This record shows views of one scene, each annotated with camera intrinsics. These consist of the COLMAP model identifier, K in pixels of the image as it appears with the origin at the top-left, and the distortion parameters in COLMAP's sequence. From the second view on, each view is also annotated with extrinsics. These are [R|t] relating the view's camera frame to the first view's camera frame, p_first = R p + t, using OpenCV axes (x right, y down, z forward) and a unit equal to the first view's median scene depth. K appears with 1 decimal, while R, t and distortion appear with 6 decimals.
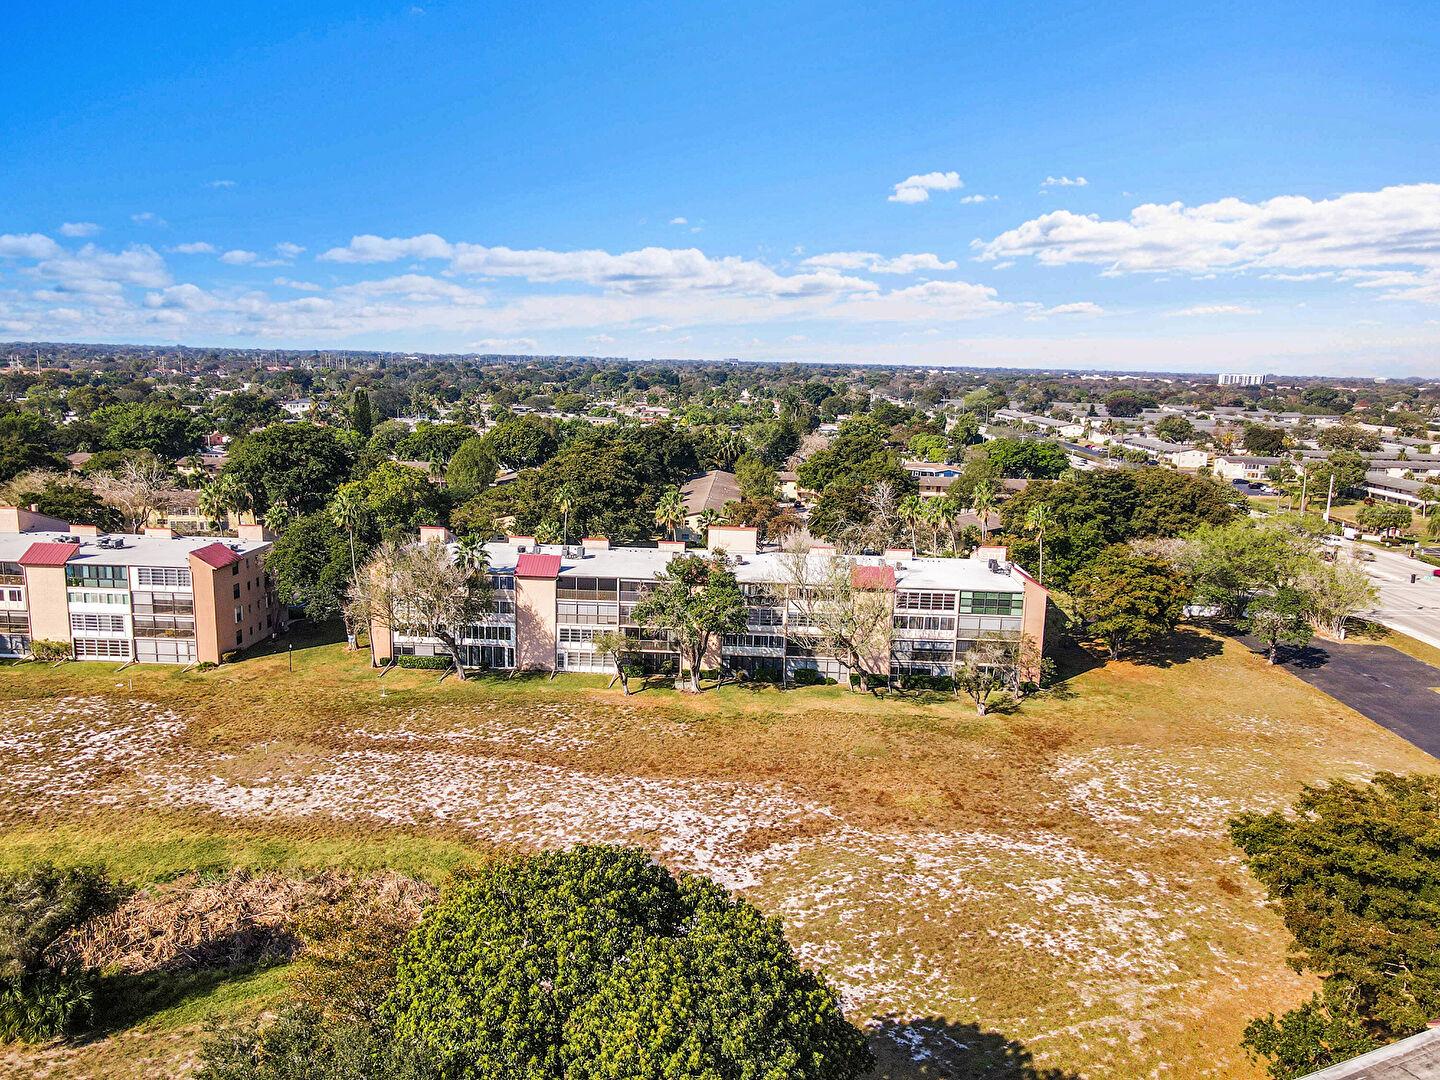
lens RADIAL K [[1011.5, 0, 713.1], [0, 1011.5, 541.5], [0, 0, 1]] dist [0.043112, 0.008241]
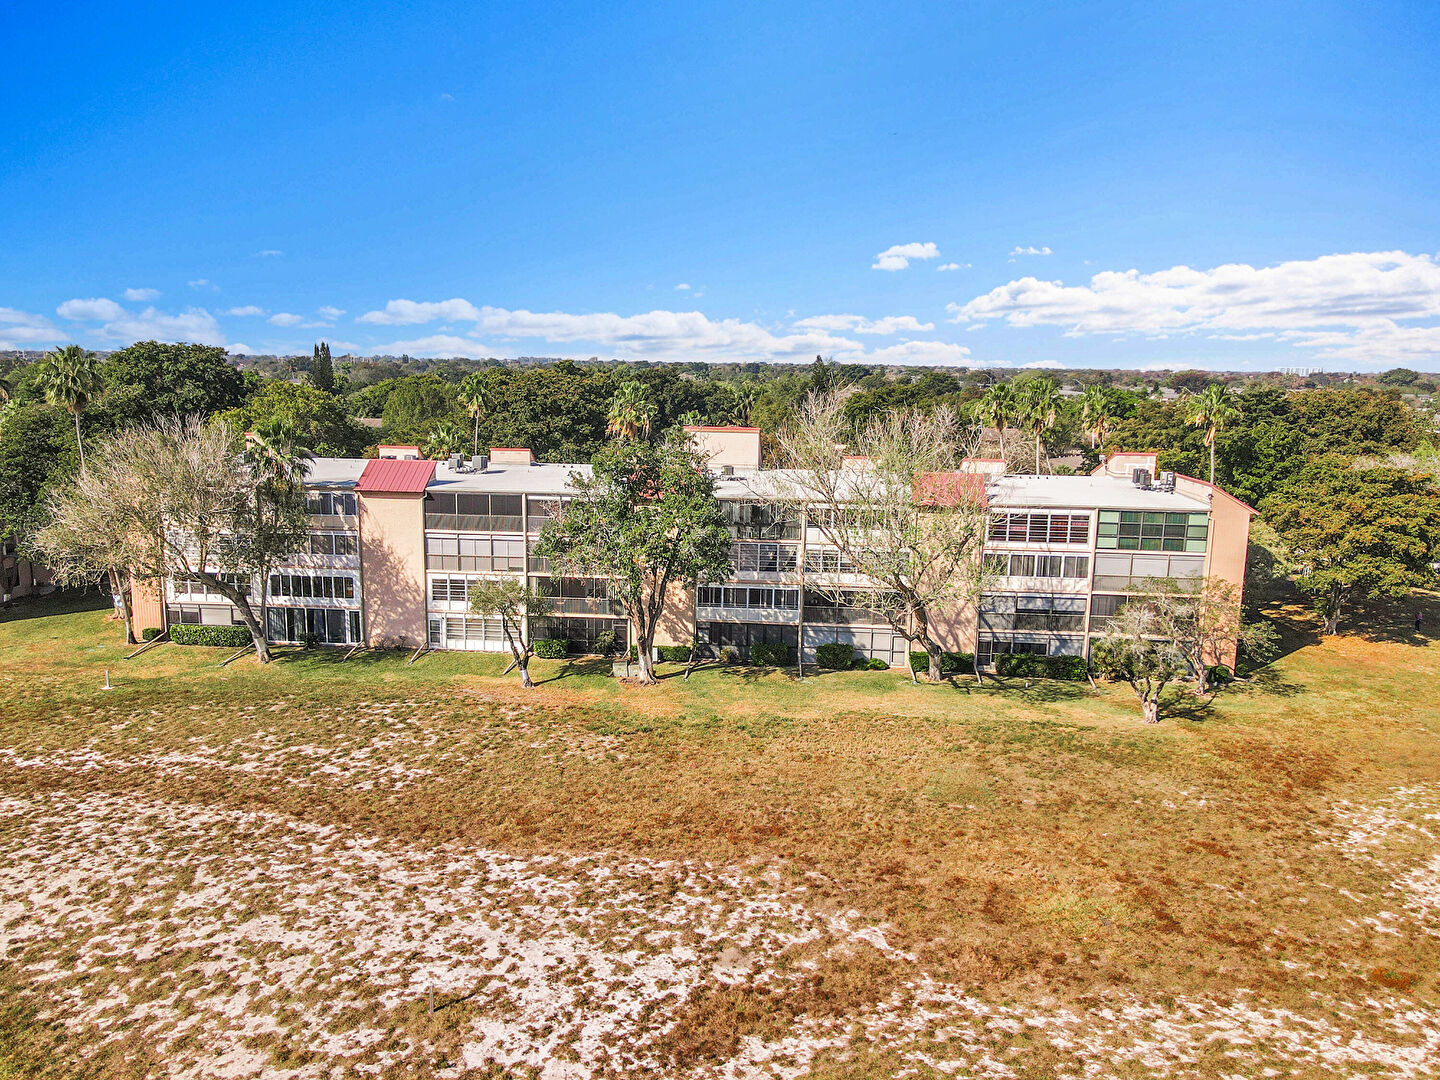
lens RADIAL K [[1011.5, 0, 728.7], [0, 1011.5, 537.5], [0, 0, 1]] dist [0.043112, 0.008241]
pose [[0.999788, -0.001967, -0.020474, 0.042311], [0.001766, 0.999950, -0.009828, 0.071304], [0.020492, 0.009790, 0.999742, 0.414639]]
